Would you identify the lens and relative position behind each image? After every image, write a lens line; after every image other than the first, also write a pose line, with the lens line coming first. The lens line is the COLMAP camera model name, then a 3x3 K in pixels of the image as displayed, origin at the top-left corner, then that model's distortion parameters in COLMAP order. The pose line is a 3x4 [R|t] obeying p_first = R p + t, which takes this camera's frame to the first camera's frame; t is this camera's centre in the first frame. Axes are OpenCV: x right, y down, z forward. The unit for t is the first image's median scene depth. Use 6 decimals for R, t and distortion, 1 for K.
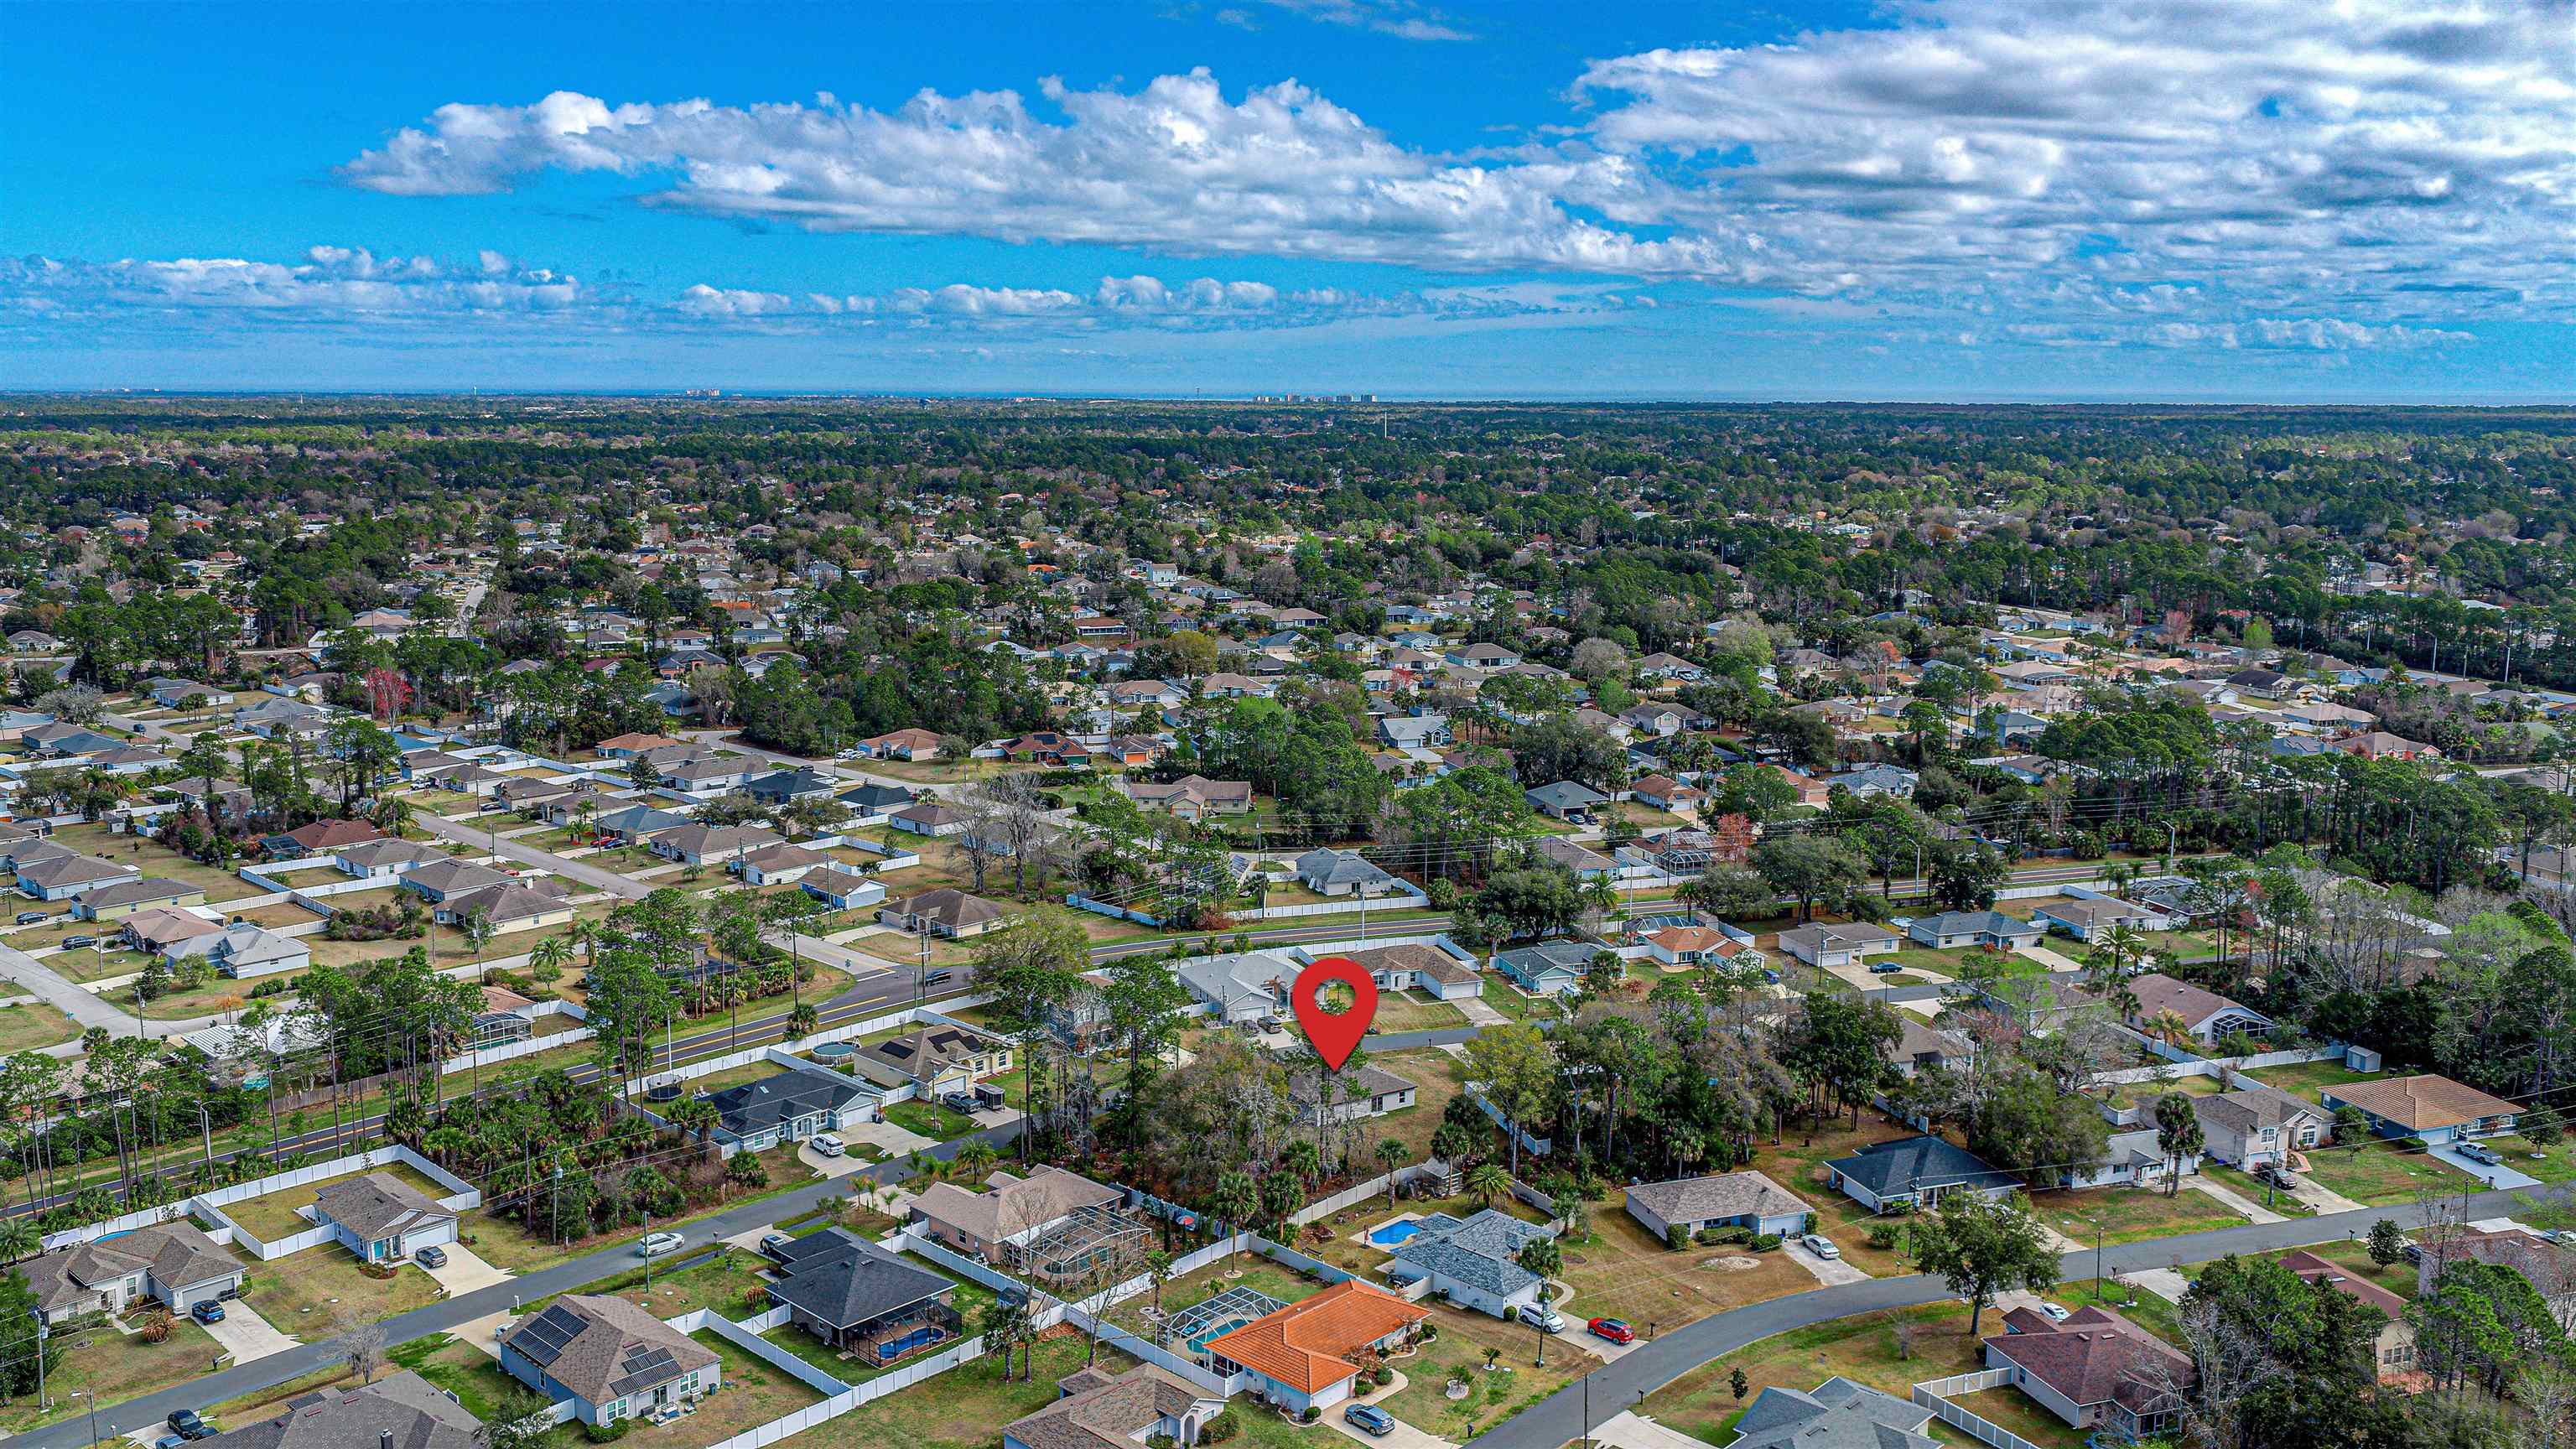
lens RADIAL K [[2105.3, 0, 1288.0], [0, 2105.3, 724.5], [0, 0, 1]] dist [0.037084, -0.075123]
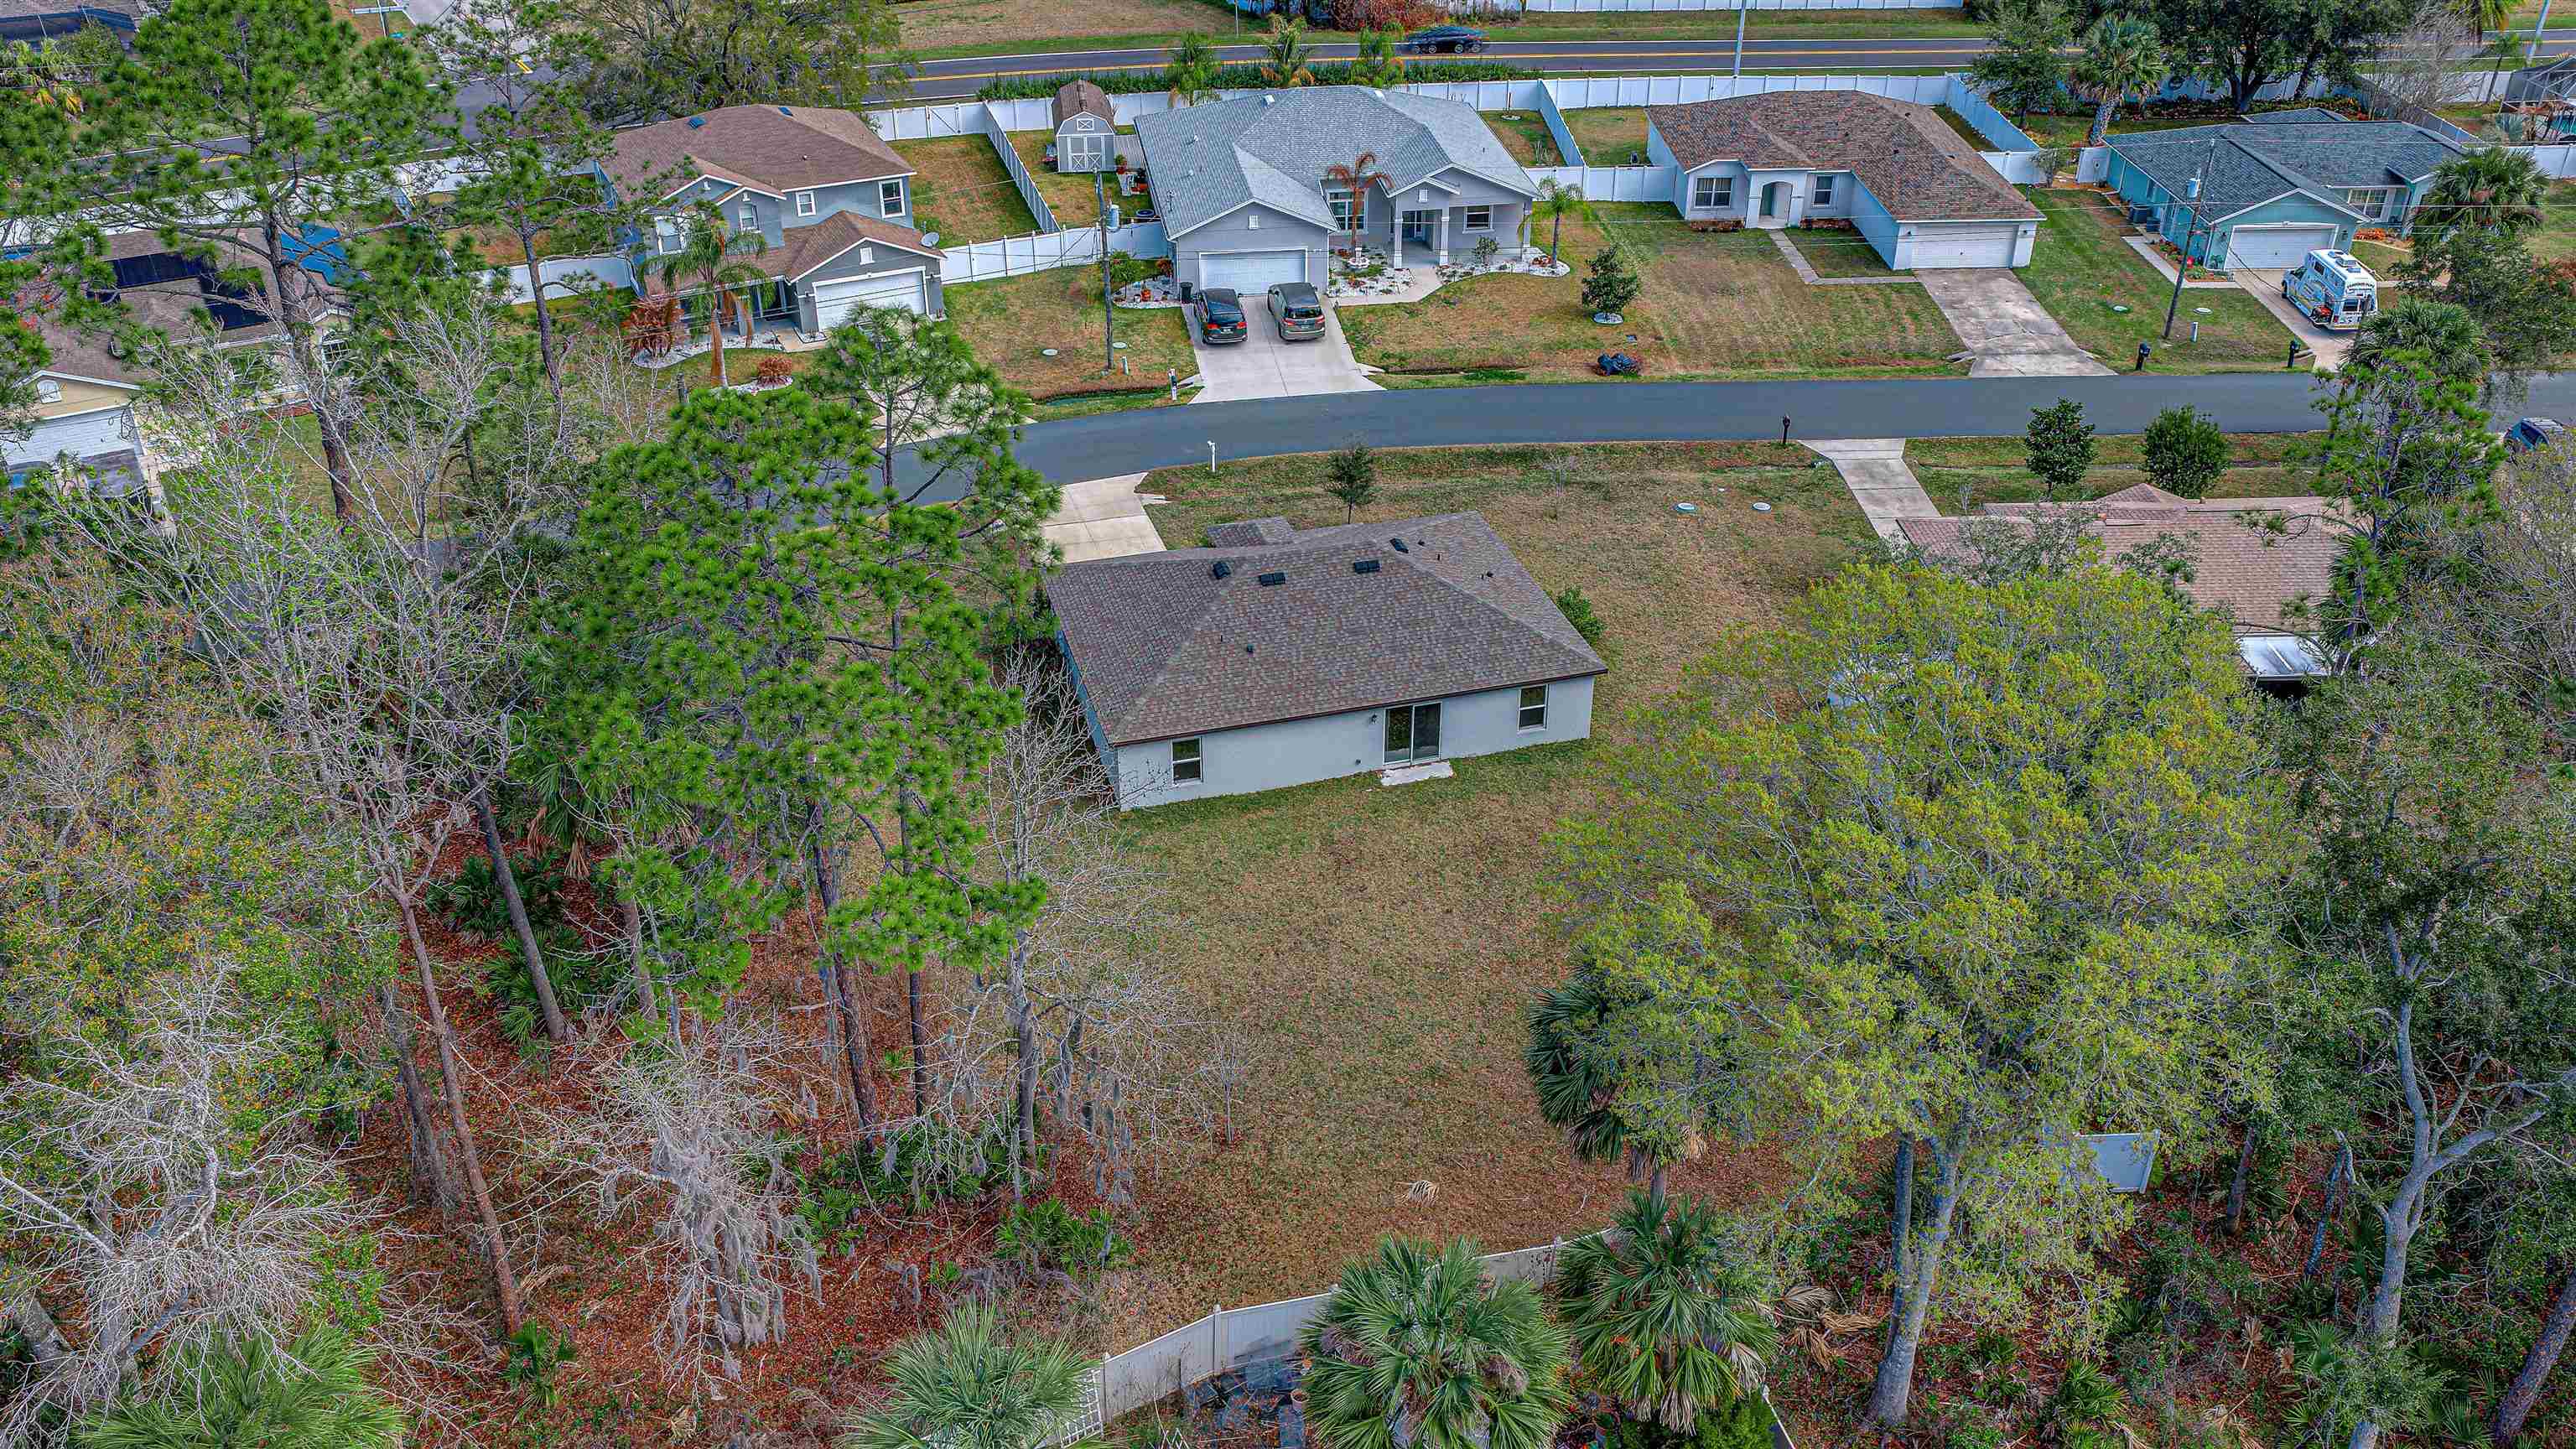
lens RADIAL K [[2105.3, 0, 1288.0], [0, 2105.3, 724.5], [0, 0, 1]] dist [0.037084, -0.075123]
pose [[0.958784, 0.139615, -0.247469, 0.069371], [-0.036351, 0.924068, 0.380495, 0.070771], [0.281801, -0.355817, 0.891057, 0.621435]]
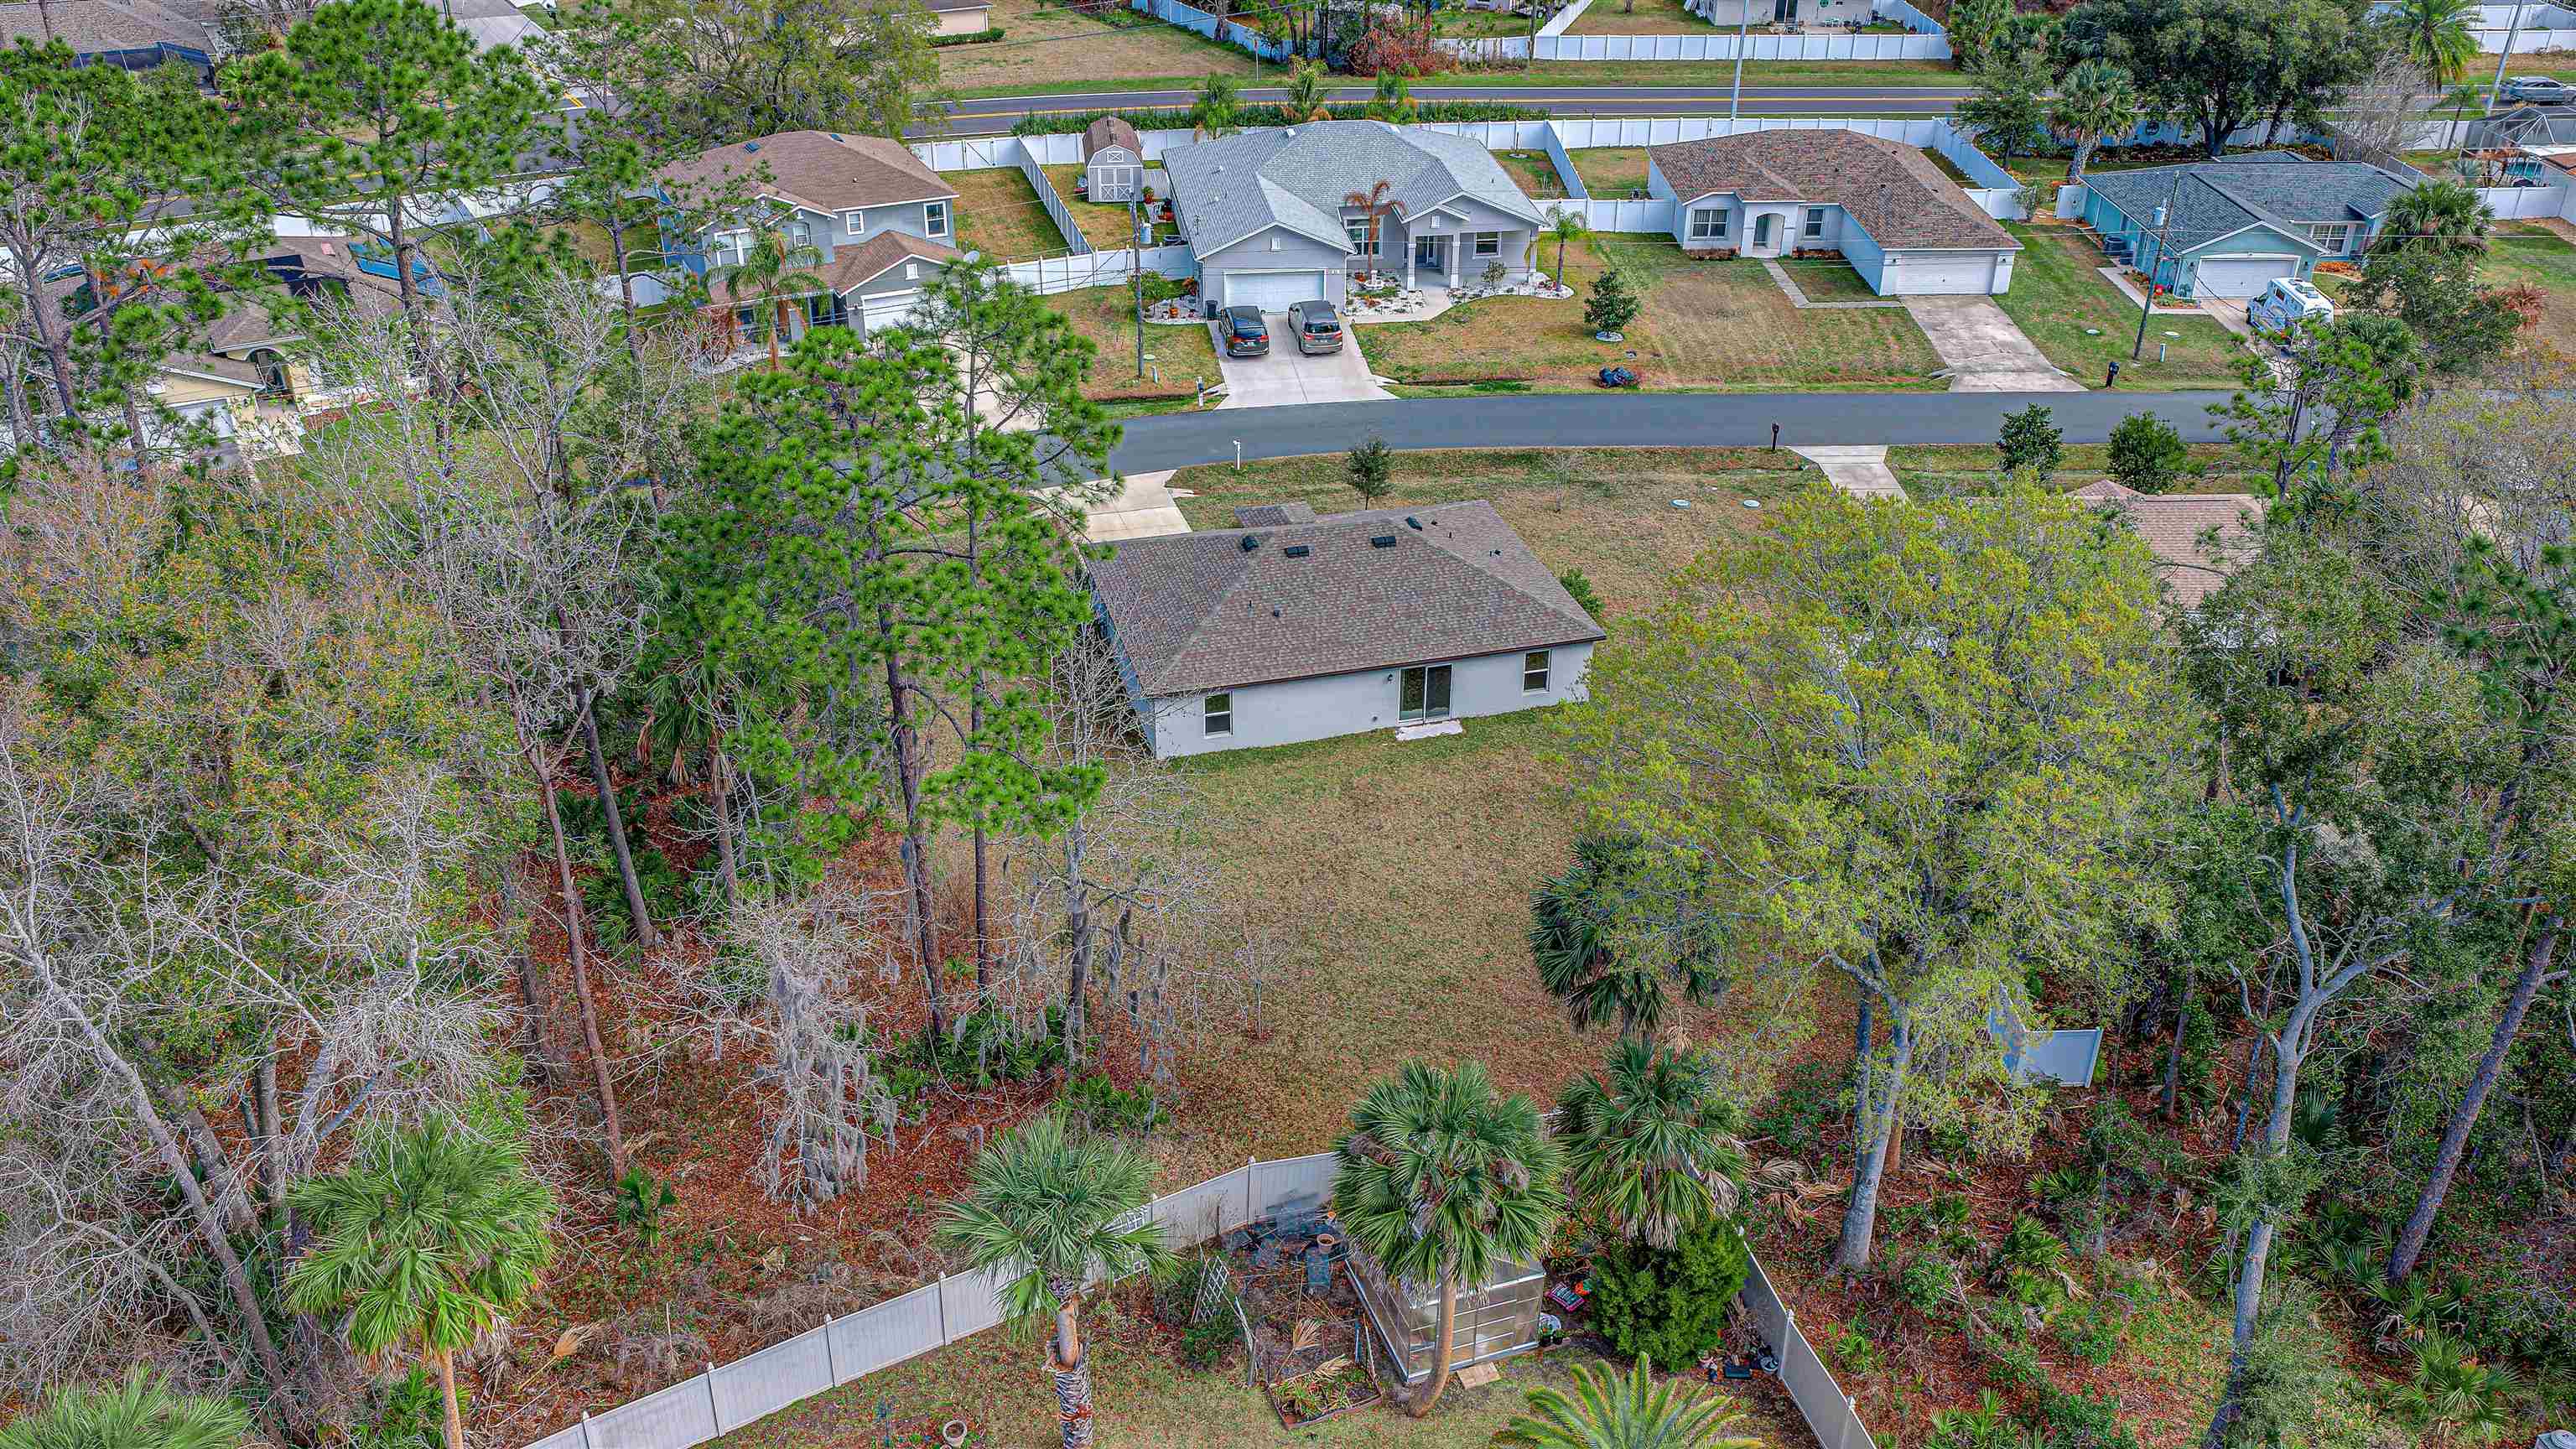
lens RADIAL K [[2102.6, 0, 1288.0], [0, 2102.6, 724.5], [0, 0, 1]] dist [0.048498, -0.113671]
pose [[0.957193, 0.140408, -0.253113, 0.072860], [-0.043318, 0.934106, 0.354358, 0.073855], [0.286189, -0.328225, 0.900202, 0.603573]]
